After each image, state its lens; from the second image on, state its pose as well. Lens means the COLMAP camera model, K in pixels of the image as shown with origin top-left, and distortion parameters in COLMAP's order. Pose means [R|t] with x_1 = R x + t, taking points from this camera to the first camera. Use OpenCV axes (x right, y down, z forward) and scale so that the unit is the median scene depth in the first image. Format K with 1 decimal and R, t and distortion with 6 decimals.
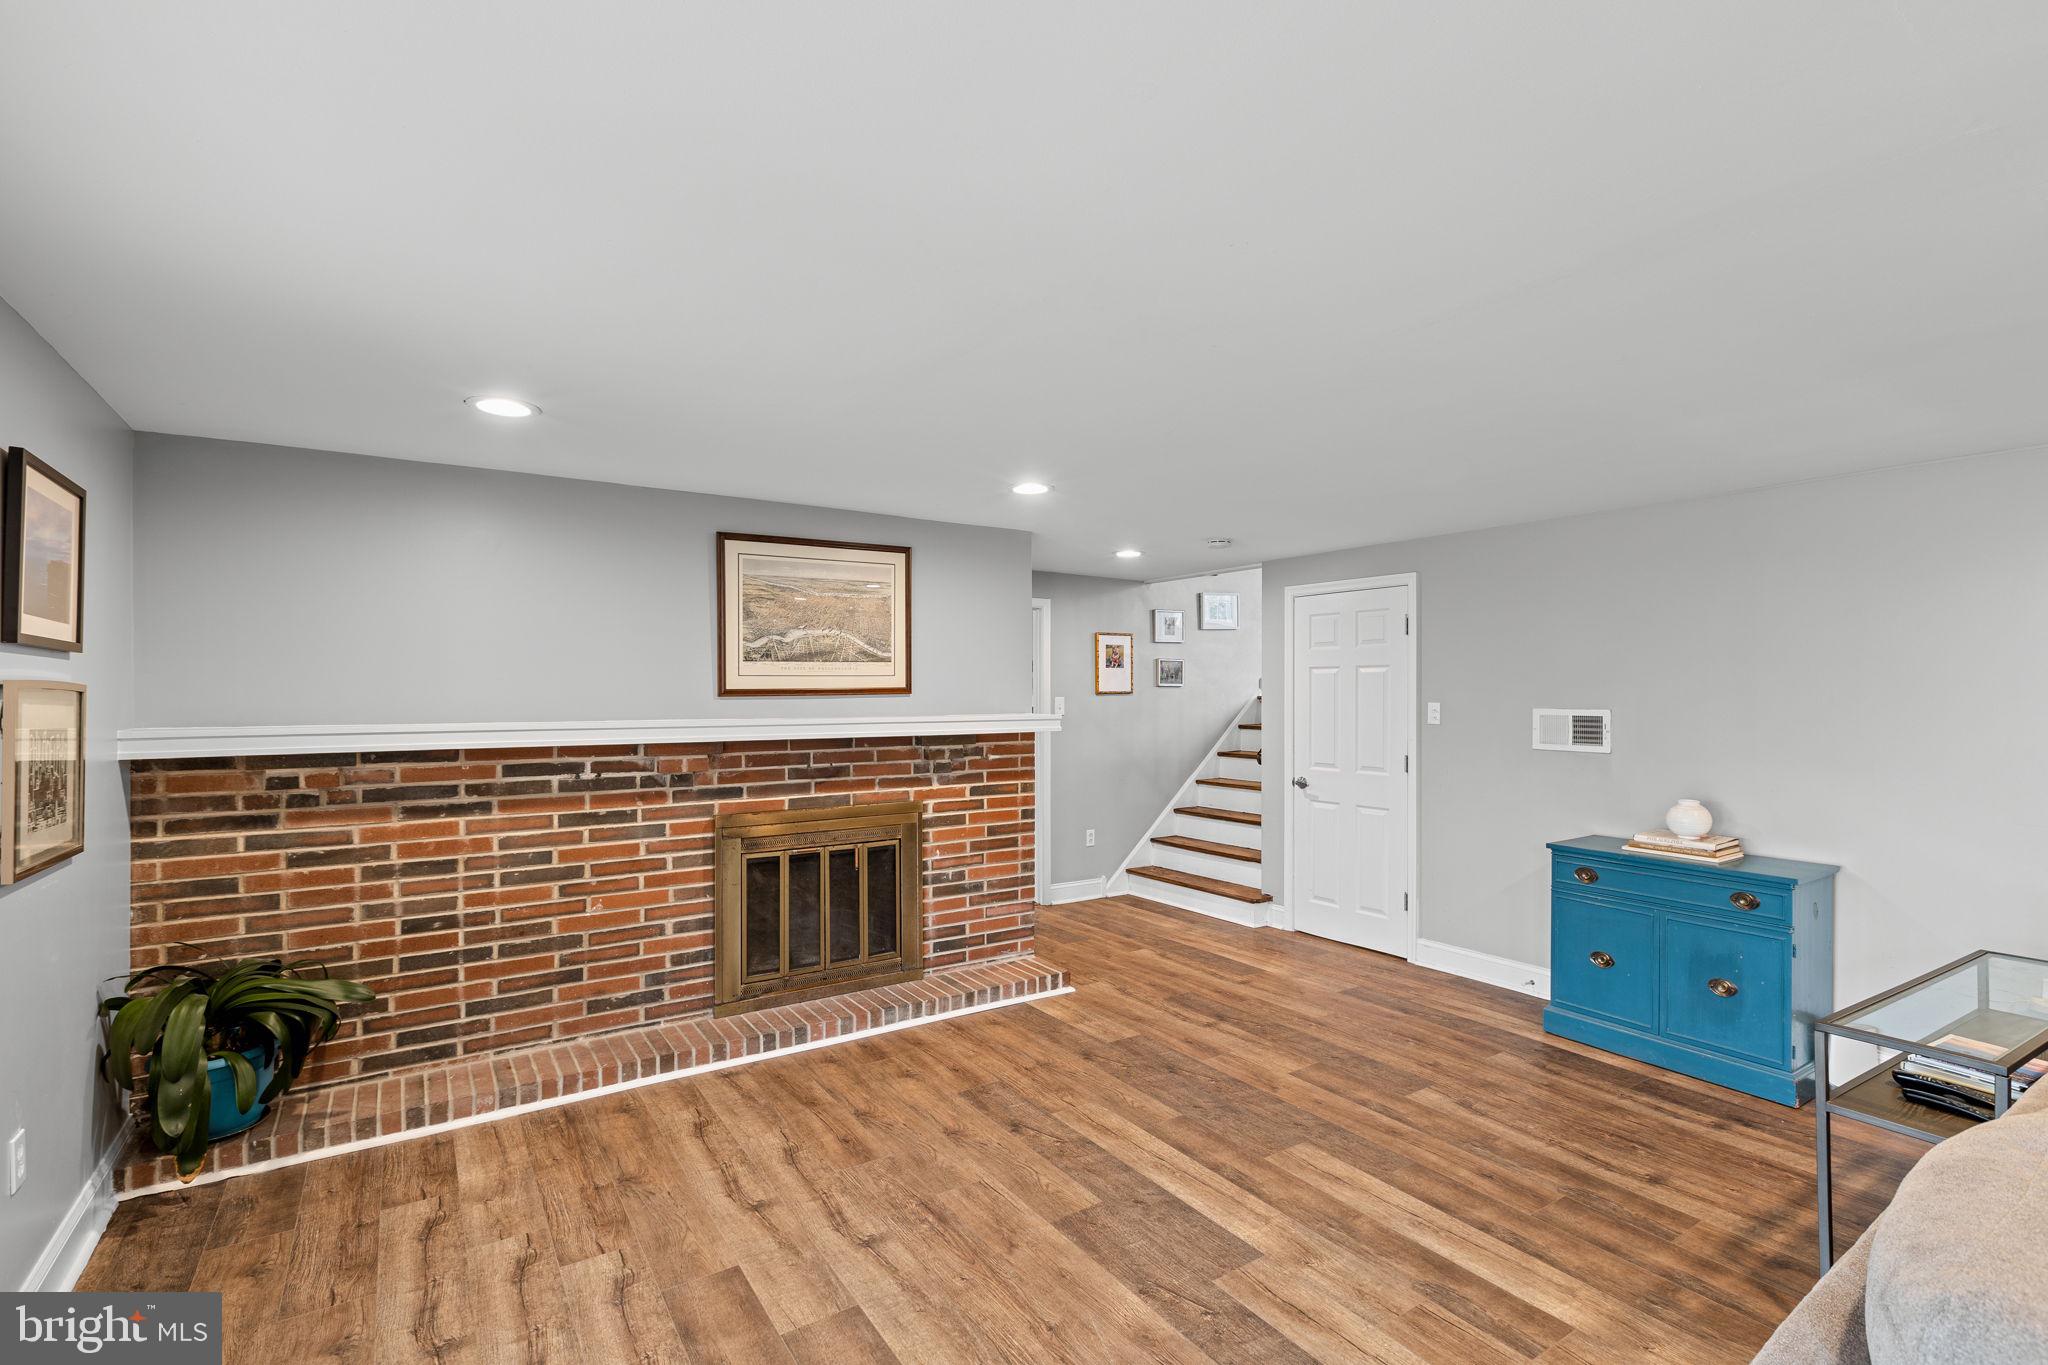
lens RADIAL K [[954.7, 0, 1024.0], [0, 954.7, 682.5], [0, 0, 1]] dist [0.000212, -0.000077]
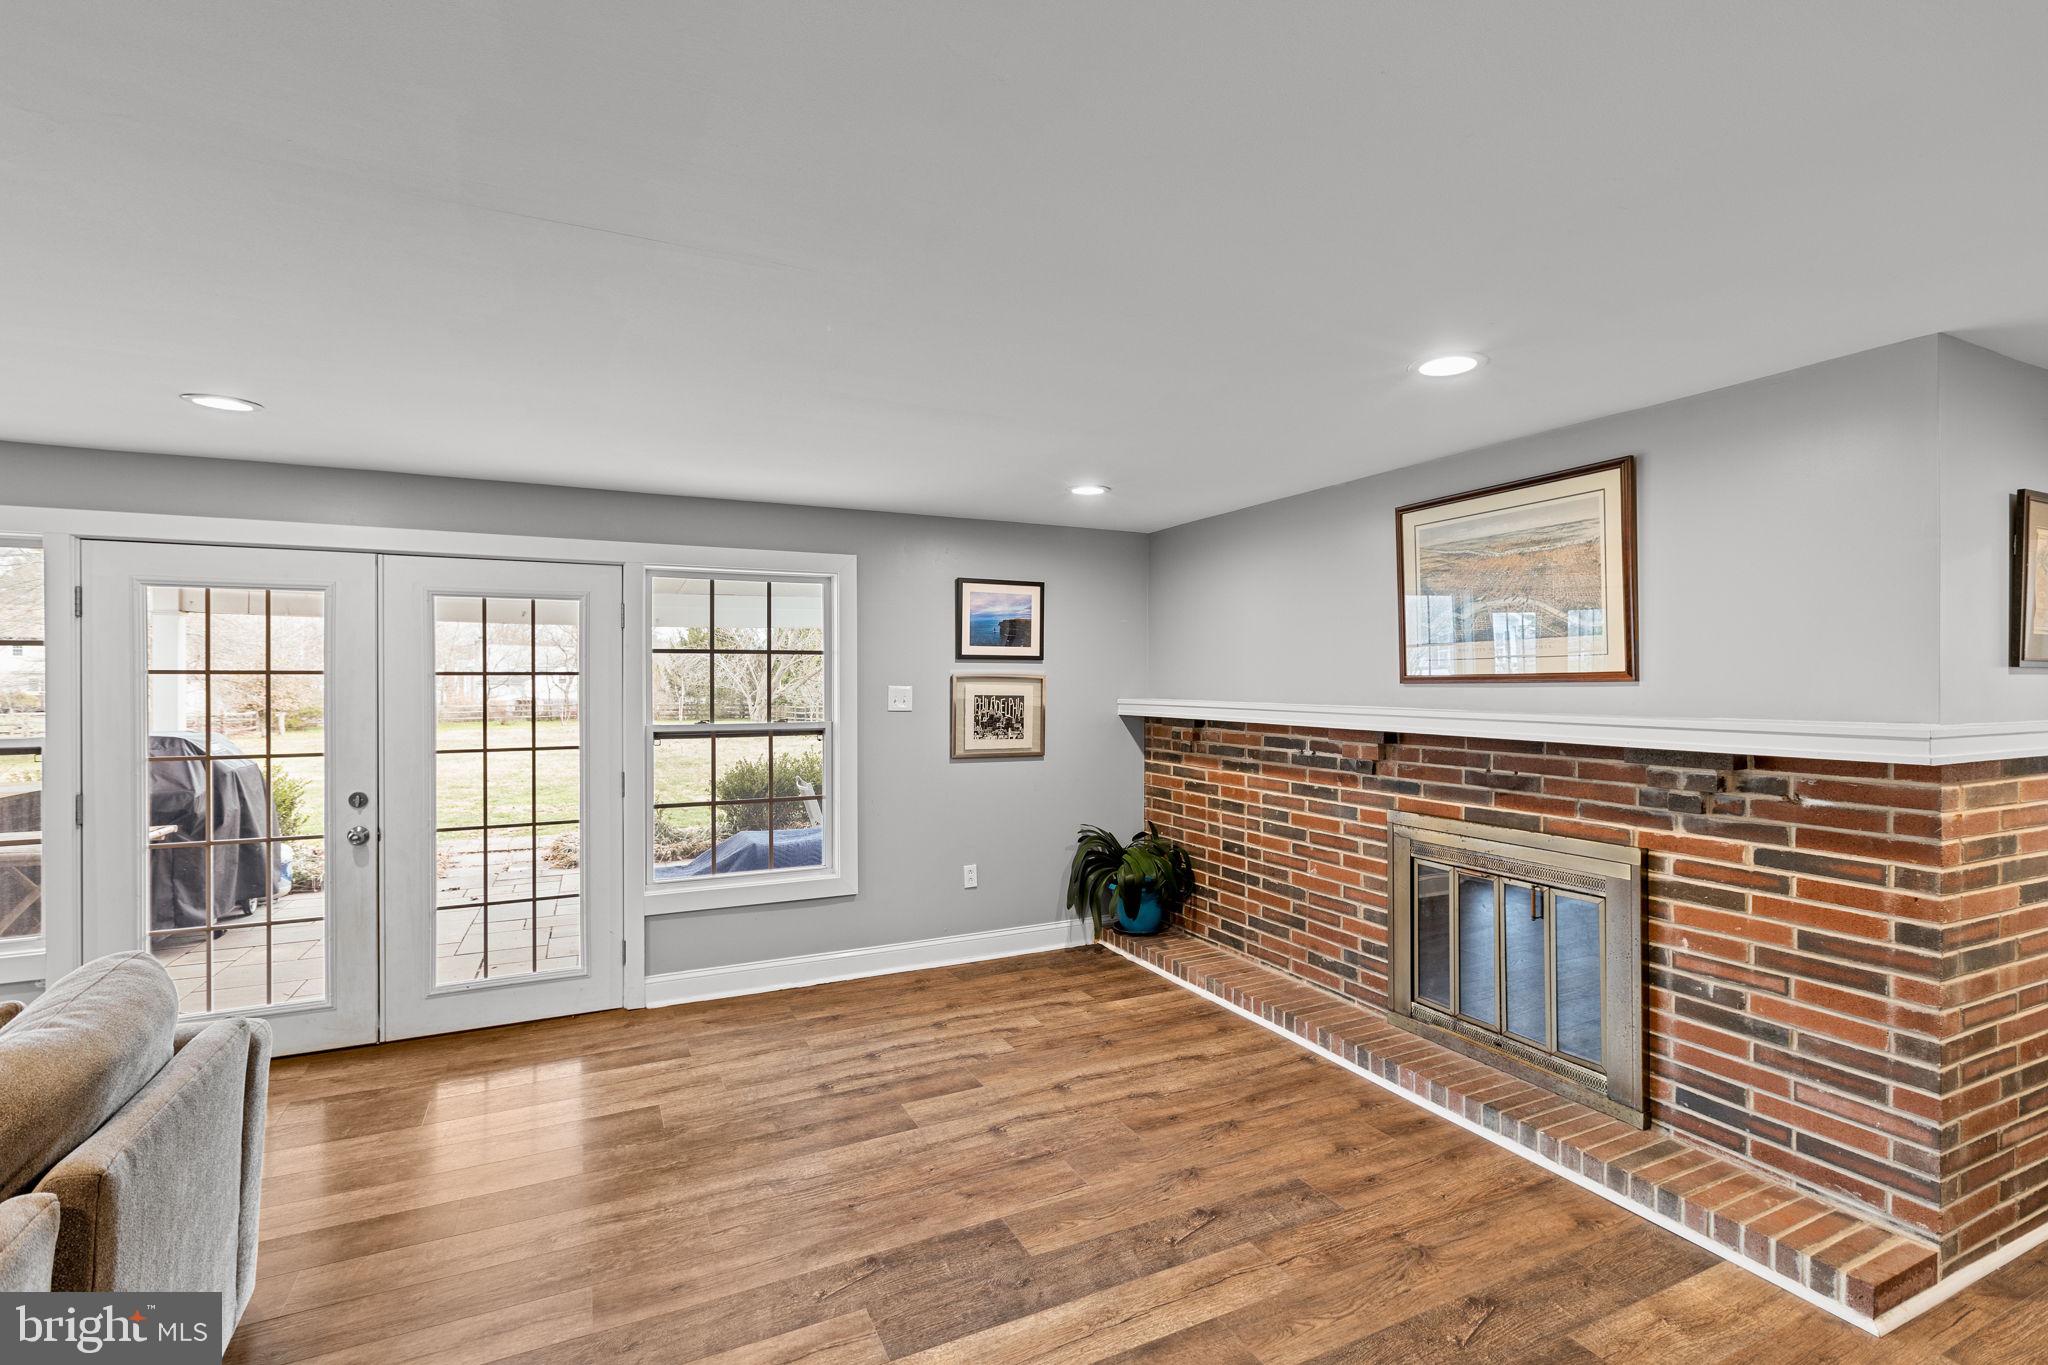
lens RADIAL K [[939.7, 0, 1020.2], [0, 939.7, 672.8], [0, 0, 1]] dist [-0.000292, -0.000190]
pose [[-0.152461, -0.005693, -0.988293, 0.693393], [0.011298, 0.999908, -0.007503, 0.007491], [0.988245, -0.012309, -0.152383, 0.827391]]
